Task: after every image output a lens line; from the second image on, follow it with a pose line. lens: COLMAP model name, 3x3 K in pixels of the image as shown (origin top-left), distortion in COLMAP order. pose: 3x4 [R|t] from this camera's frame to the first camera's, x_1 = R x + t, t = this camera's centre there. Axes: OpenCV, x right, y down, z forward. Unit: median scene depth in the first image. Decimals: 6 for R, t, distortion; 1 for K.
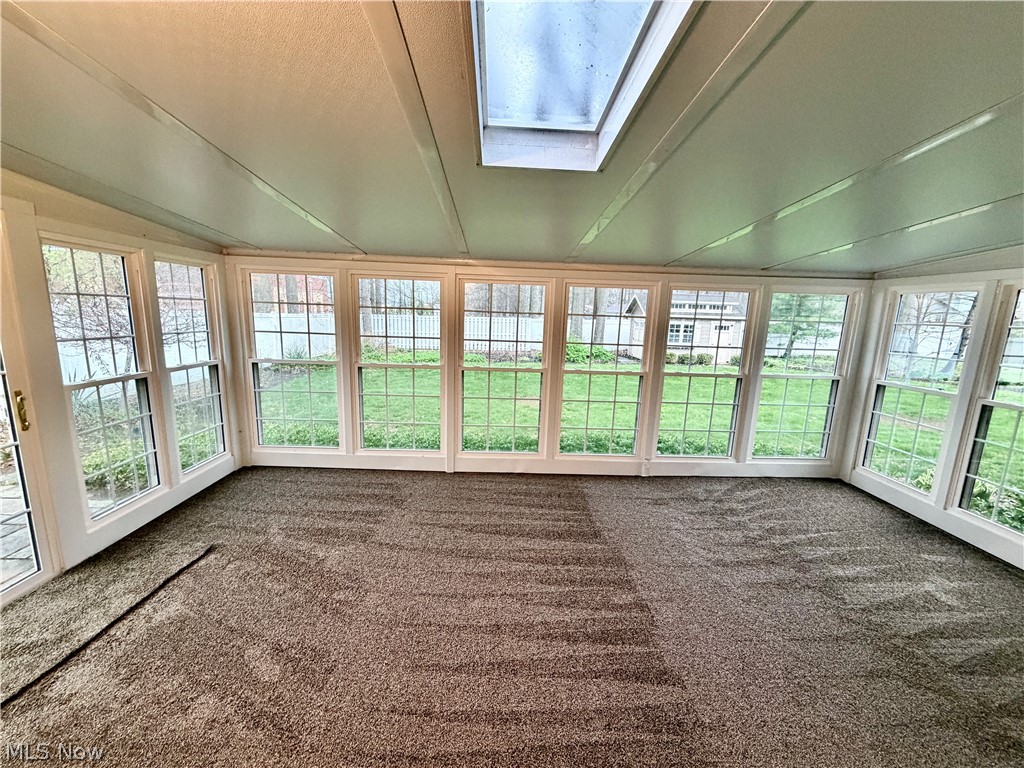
lens RADIAL K [[407.6, 0, 510.8], [0, 407.6, 385.0], [0, 0, 1]] dist [-0.000916, 0.000088]
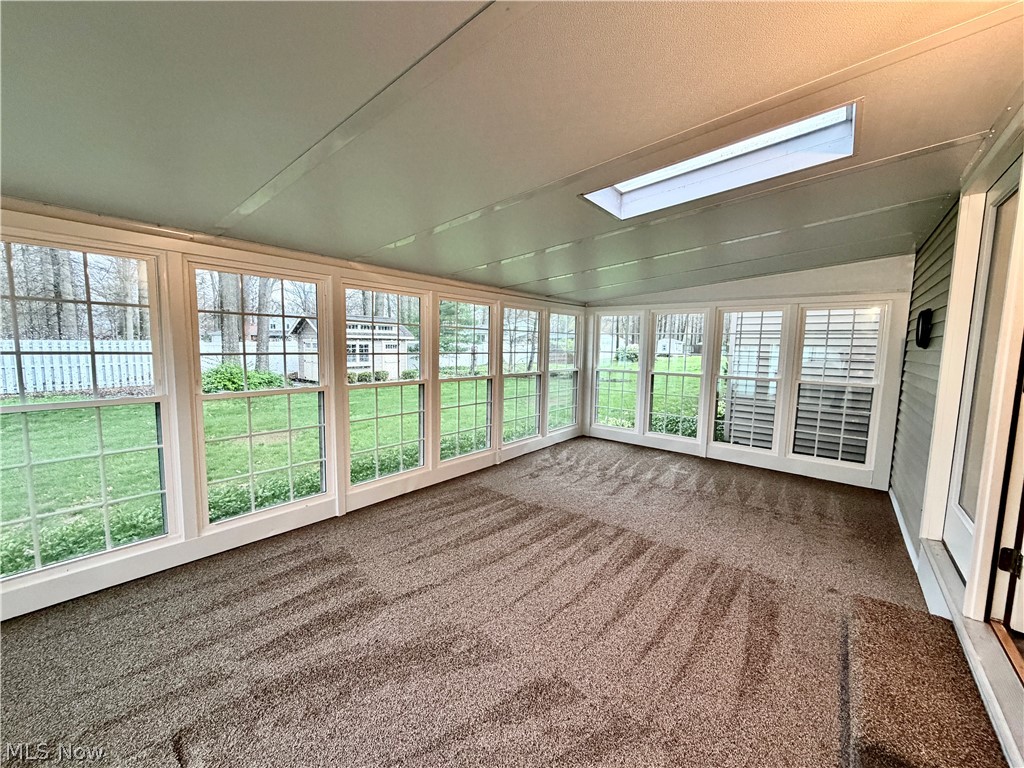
lens RADIAL K [[407.6, 0, 511.2], [0, 407.6, 383.3], [0, 0, 1]] dist [-0.000916, 0.000088]
pose [[0.652022, -0.092648, 0.752518, -0.553857], [0.136558, 0.990625, 0.003642, -0.005579], [-0.745801, 0.100388, 0.658561, 0.188976]]
